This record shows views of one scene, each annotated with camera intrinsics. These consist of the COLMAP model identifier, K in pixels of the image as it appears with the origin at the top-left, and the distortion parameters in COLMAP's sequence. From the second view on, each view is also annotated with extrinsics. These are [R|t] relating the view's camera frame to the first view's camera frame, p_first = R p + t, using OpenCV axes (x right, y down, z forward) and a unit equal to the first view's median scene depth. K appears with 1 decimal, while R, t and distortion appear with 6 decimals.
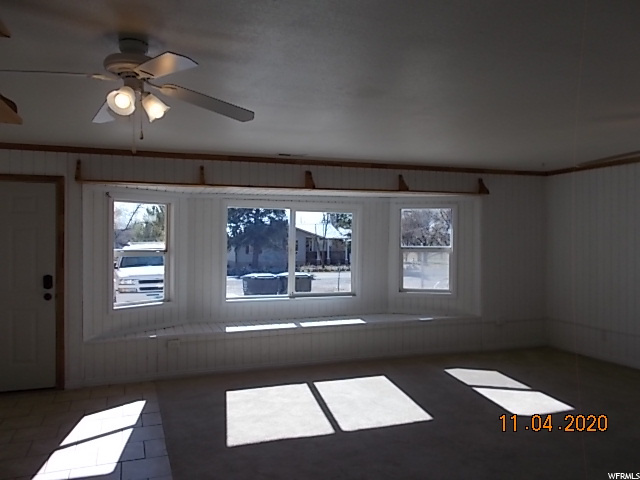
lens RADIAL K [[490.6, 0, 317.5], [0, 490.6, 239.5], [0, 0, 1]] dist [0.005607, -0.011024]
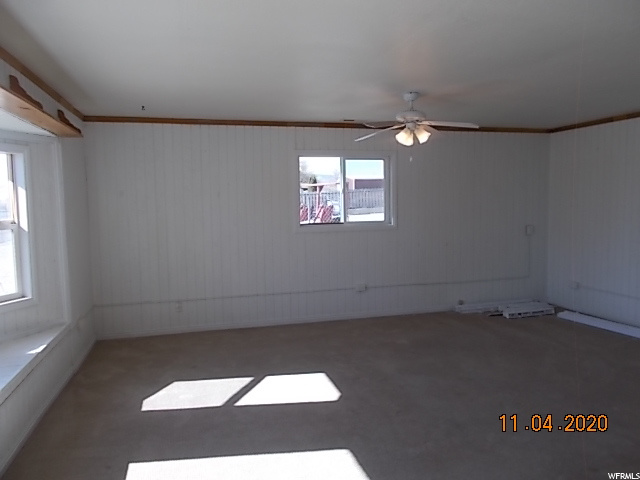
lens RADIAL K [[490.6, 0, 319.3], [0, 490.6, 236.1], [0, 0, 1]] dist [0.005607, -0.011024]
pose [[0.085765, -0.070677, 0.993805, -0.284969], [0.022245, 0.997368, 0.069011, 0.002570], [-0.996067, 0.016189, 0.087112, 0.601164]]
